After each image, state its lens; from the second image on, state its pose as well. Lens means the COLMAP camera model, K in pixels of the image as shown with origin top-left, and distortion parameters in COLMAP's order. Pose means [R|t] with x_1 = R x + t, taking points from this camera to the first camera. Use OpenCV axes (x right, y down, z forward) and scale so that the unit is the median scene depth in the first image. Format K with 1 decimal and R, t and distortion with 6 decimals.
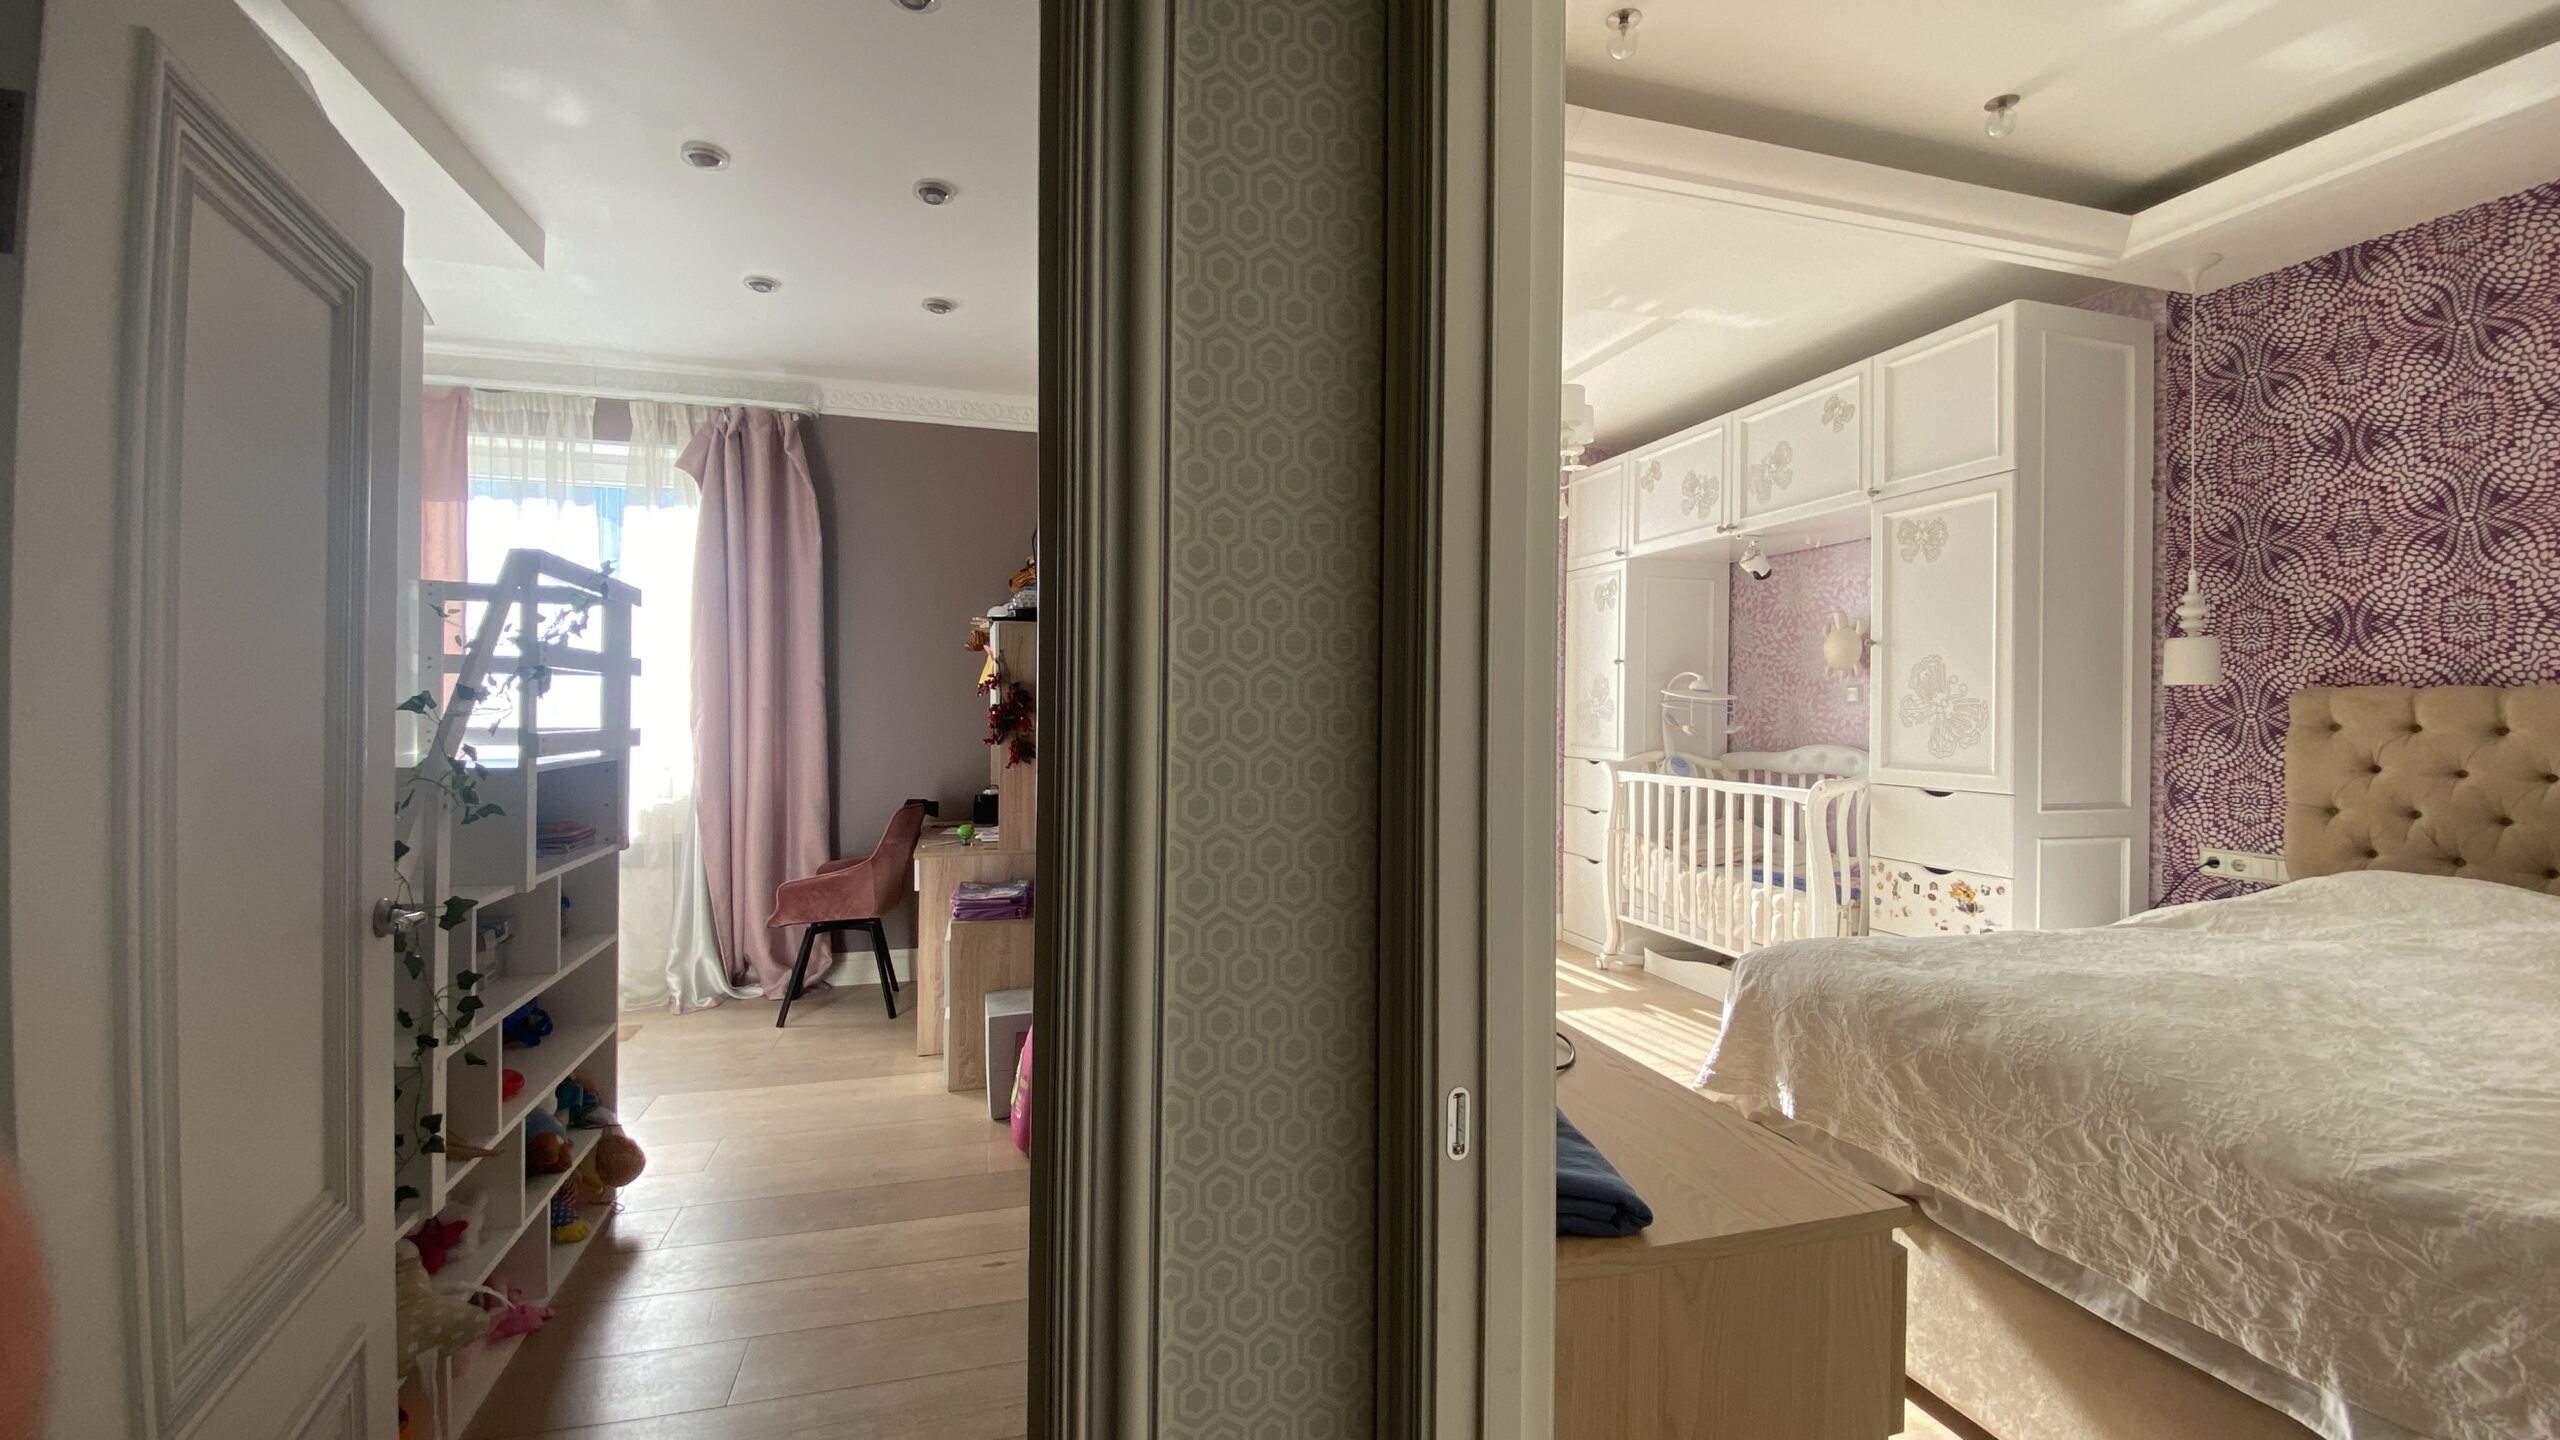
lens RADIAL K [[1040.8, 0, 1265.0], [0, 1040.8, 719.7], [0, 0, 1]] dist [0.008033, -0.015823]
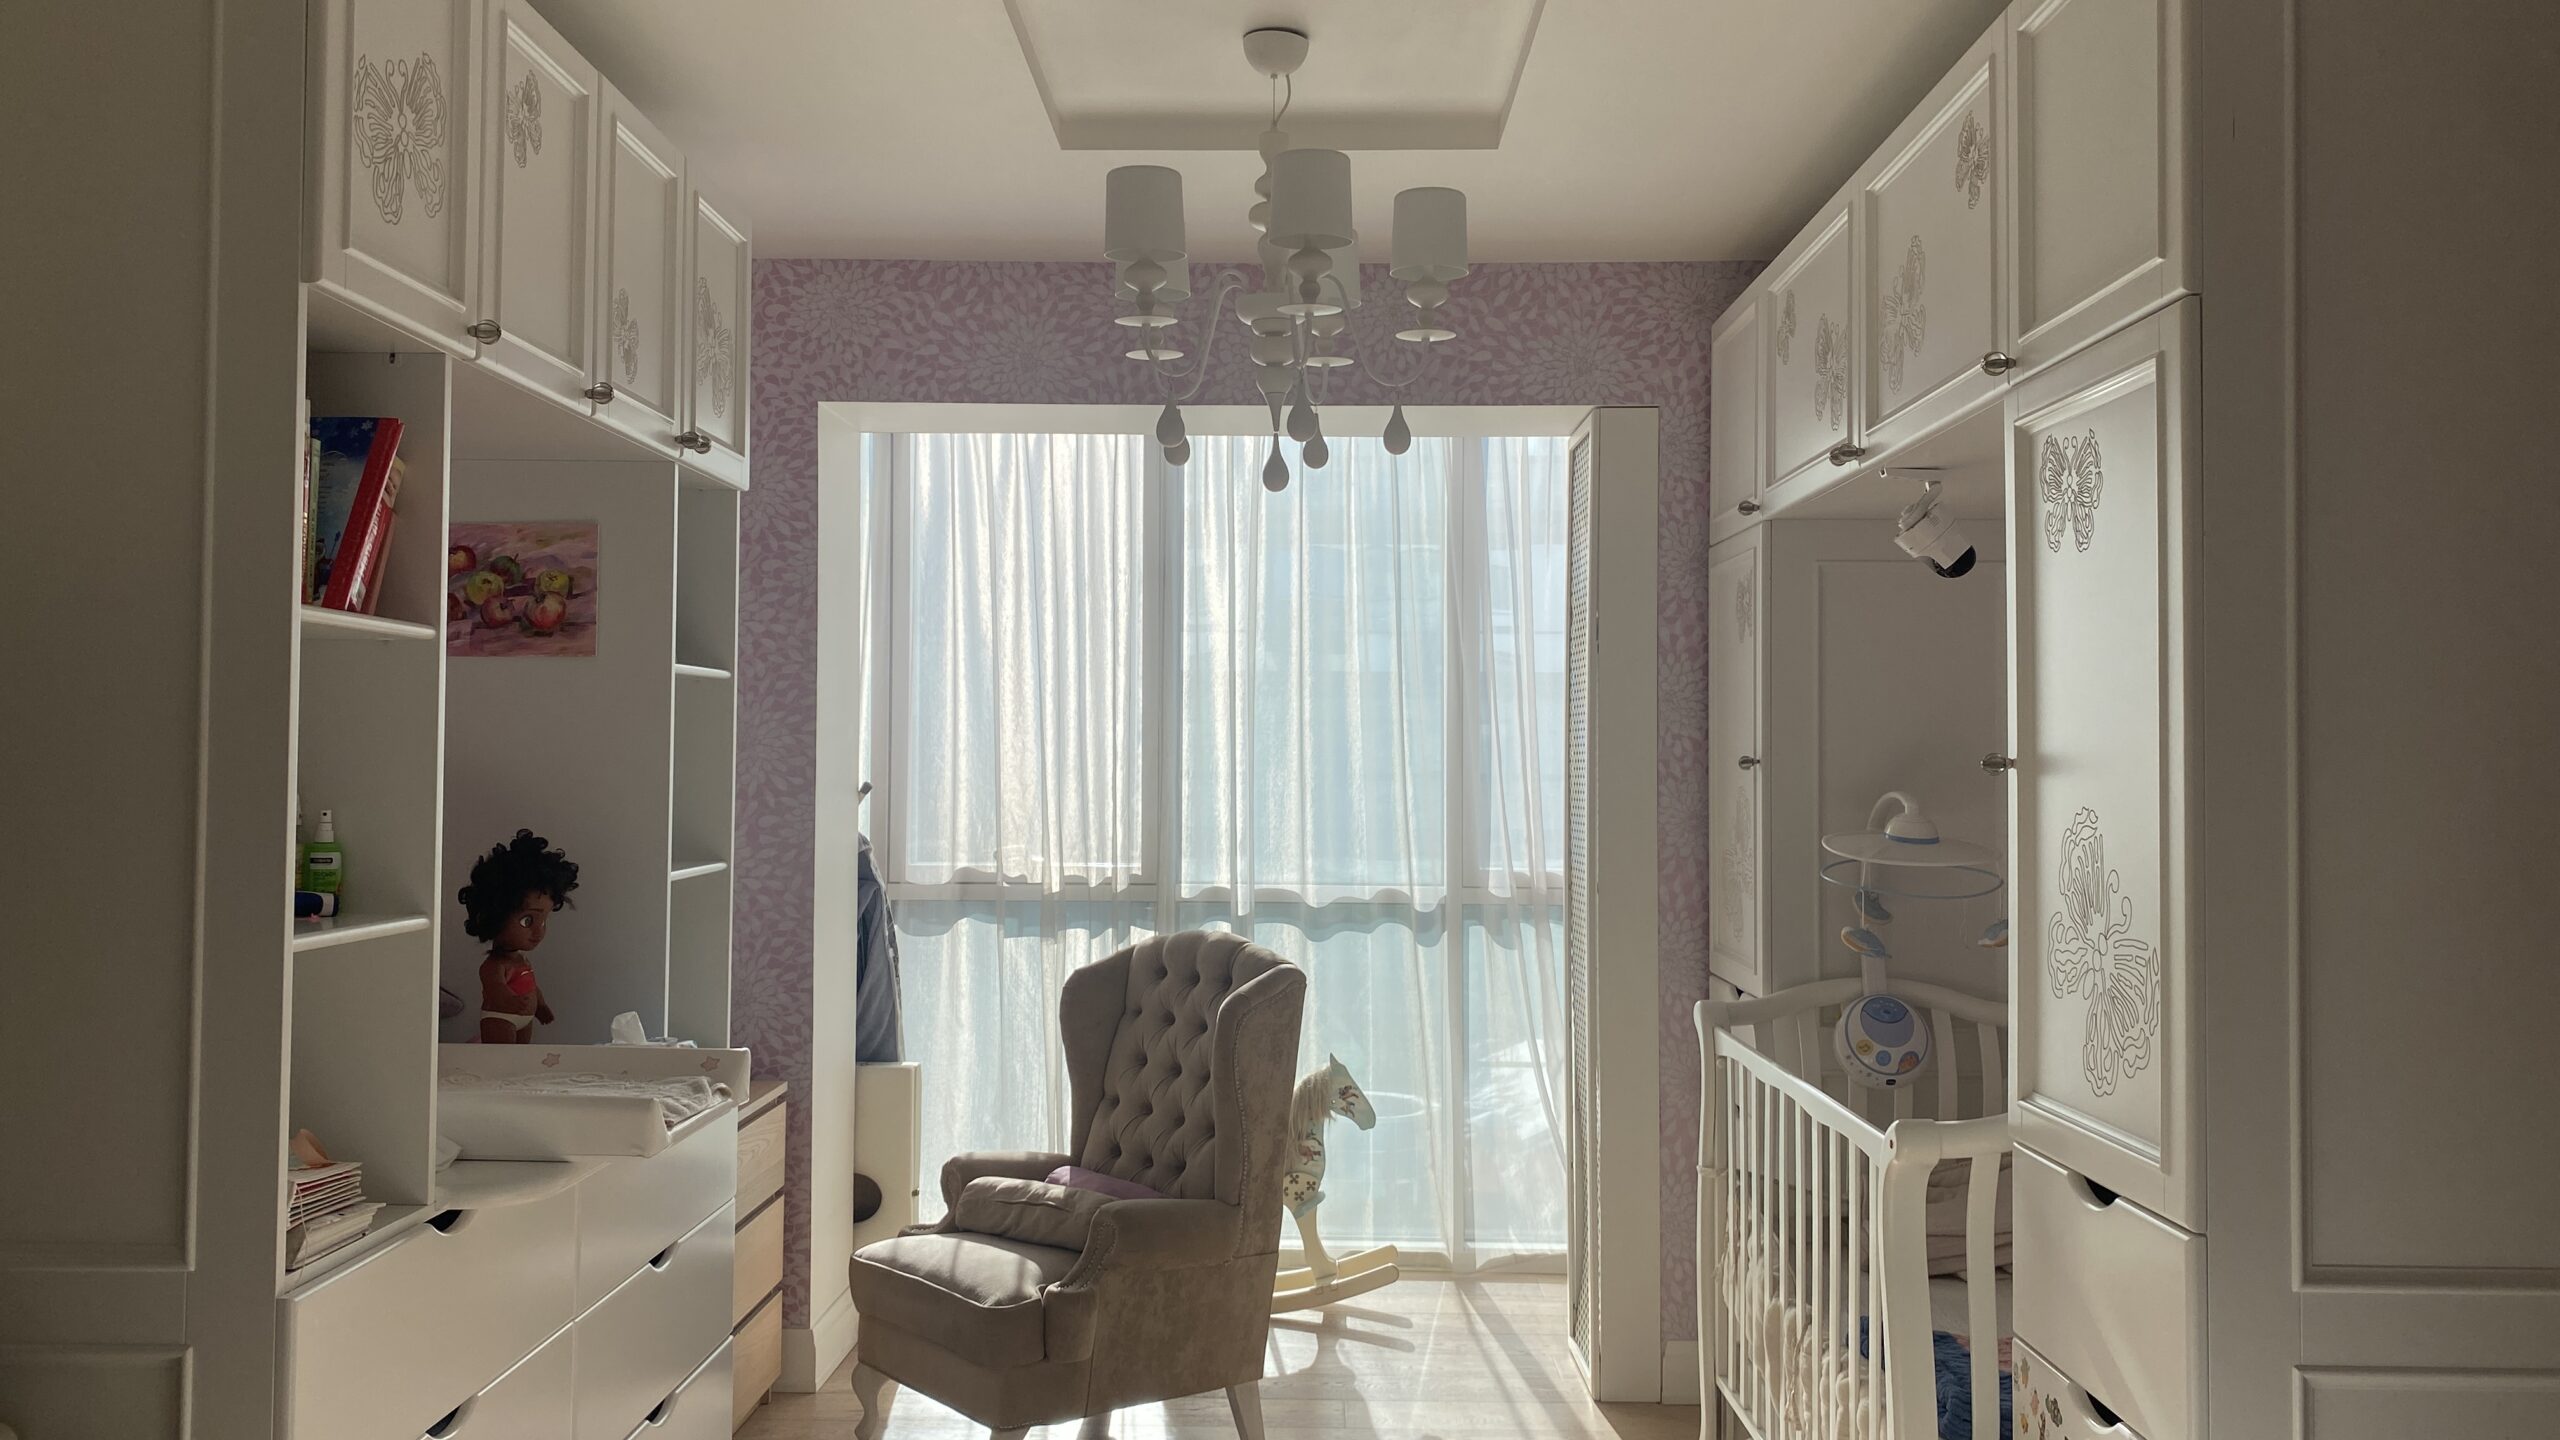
lens RADIAL K [[1947.2, 0, 1281.4], [0, 1947.2, 708.0], [0, 0, 1]] dist [0.040335, -0.045828]
pose [[0.959585, -0.009909, -0.281243, 0.477367], [-0.000996, 0.999254, -0.038603, -0.058833], [0.281416, 0.037323, 0.958860, 0.224538]]
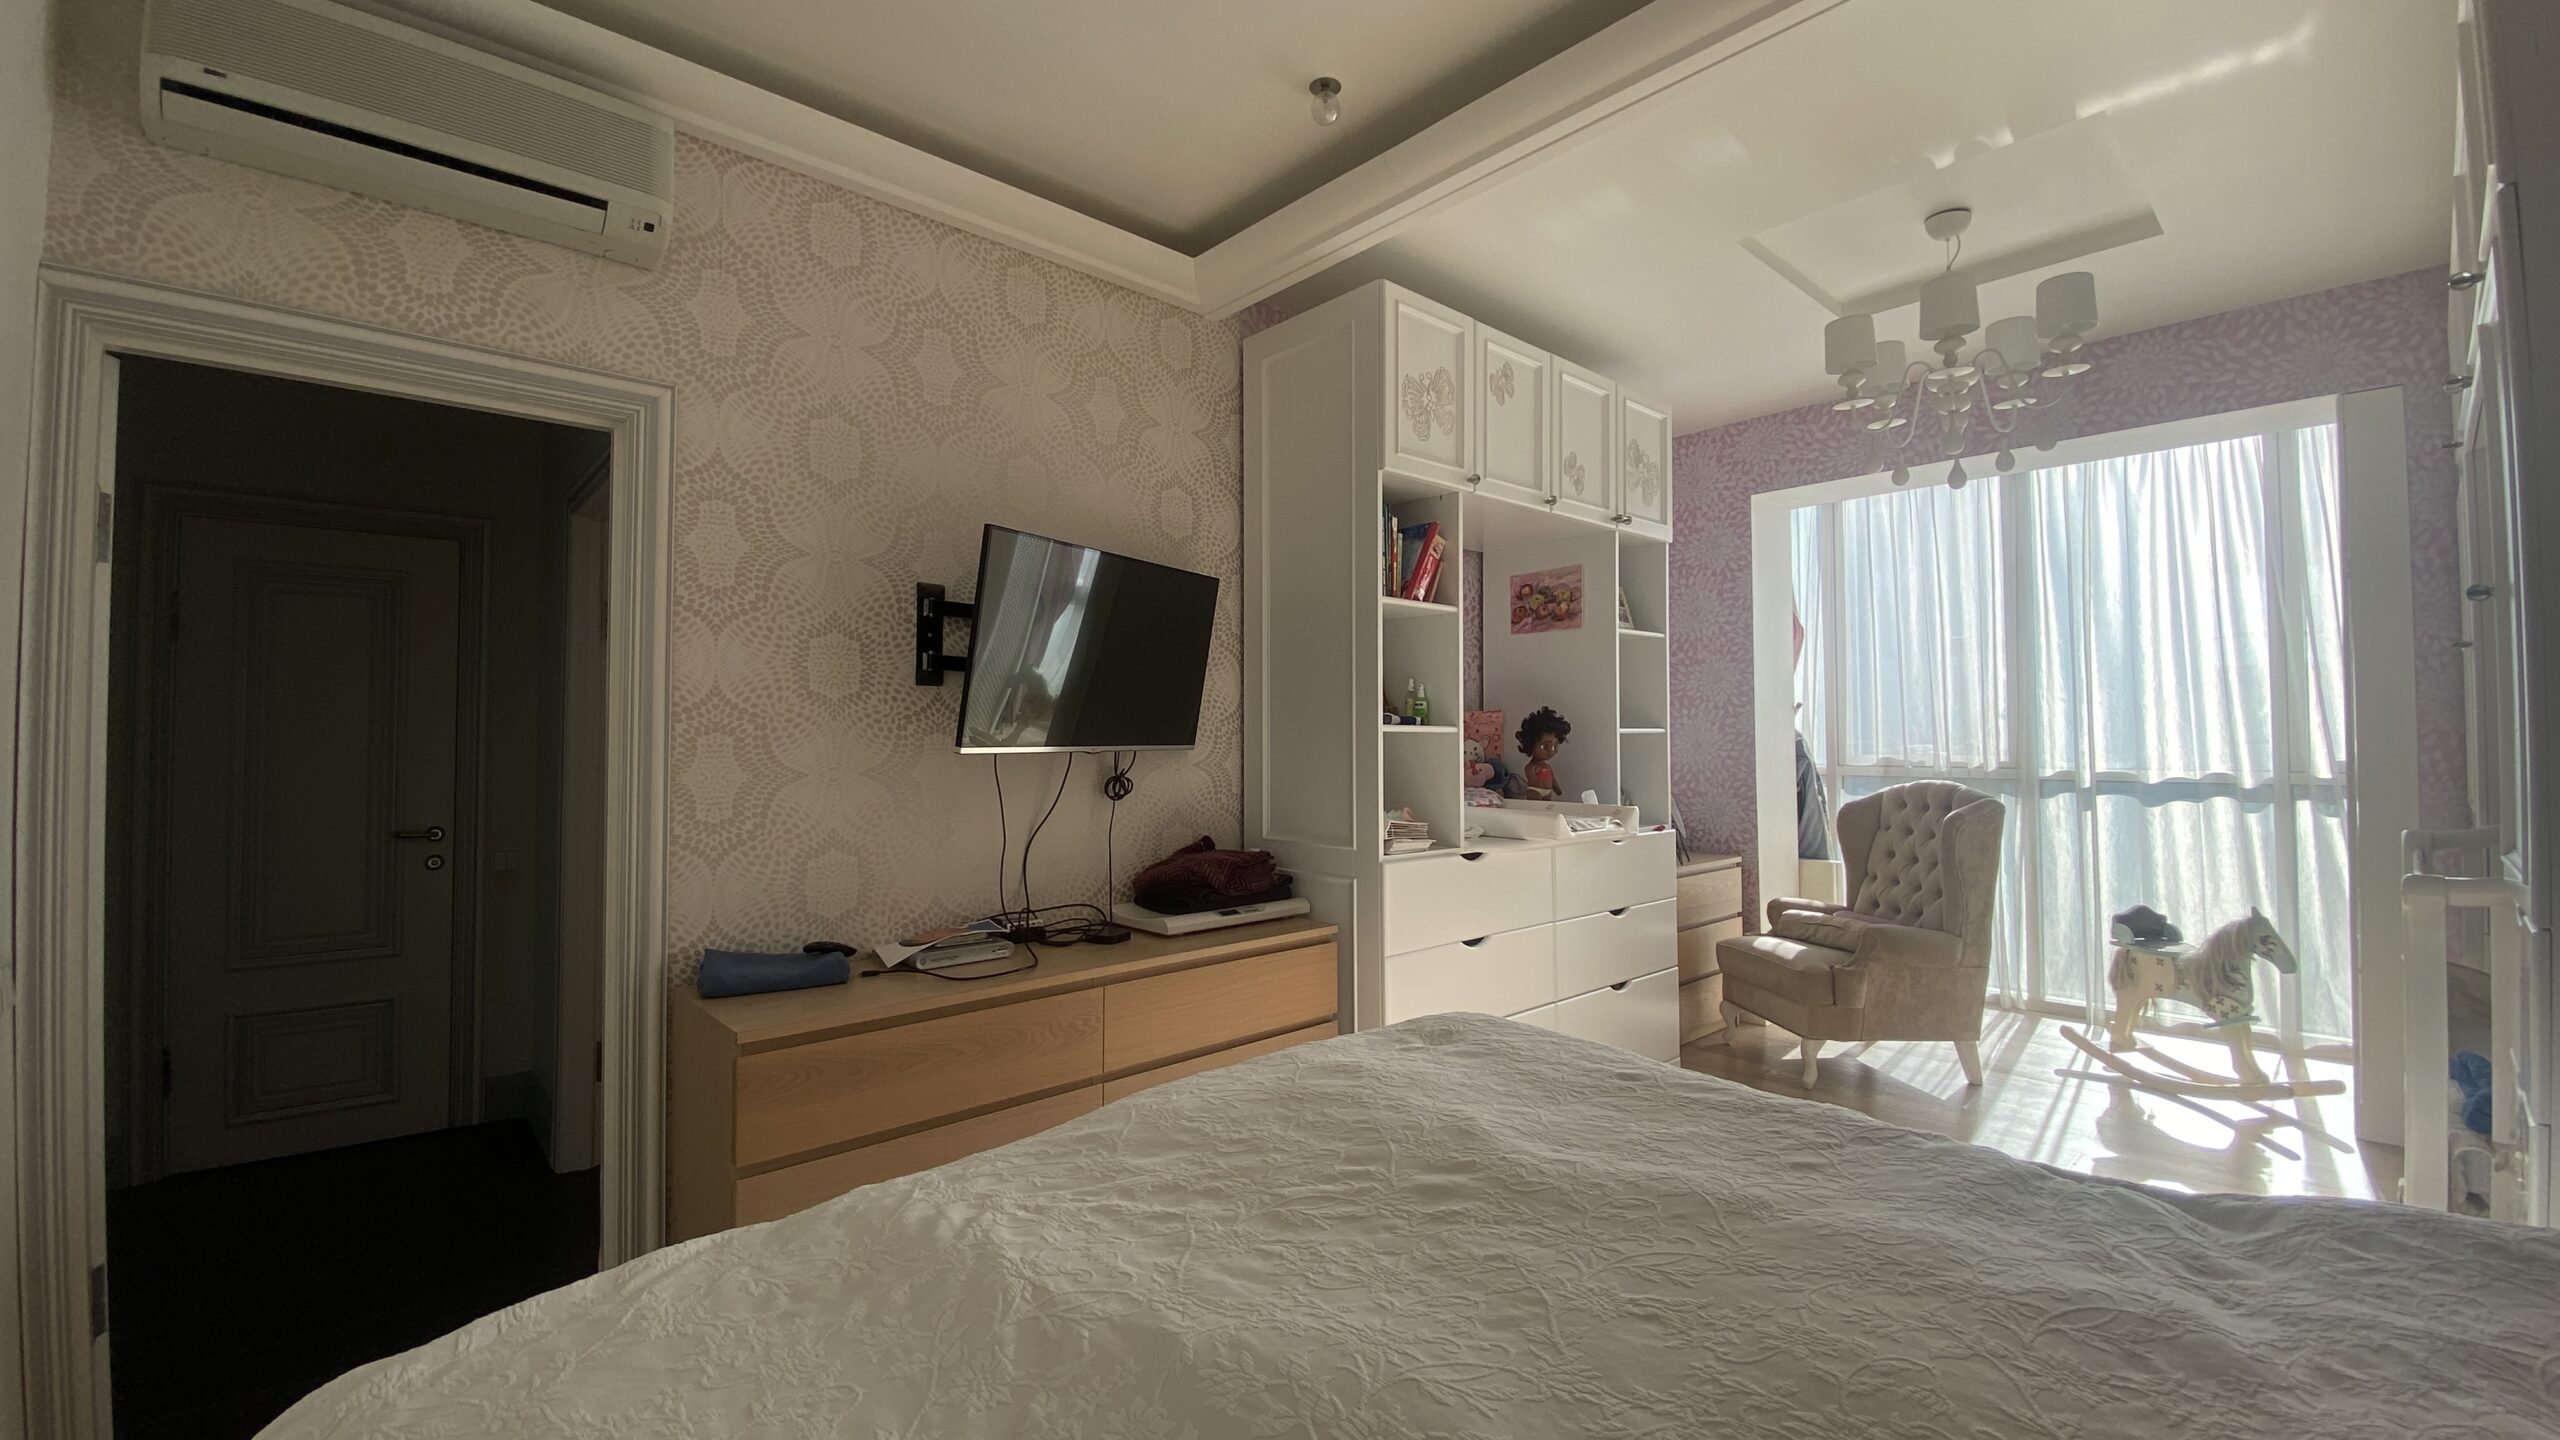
lens RADIAL K [[1040.8, 0, 1272.5], [0, 1040.8, 721.3], [0, 0, 1]] dist [0.008033, -0.015823]
pose [[0.443201, -0.028261, -0.895976, 0.676943], [-0.000743, 0.999491, -0.031893, 0.000884], [0.896422, 0.014801, 0.442955, 0.269721]]
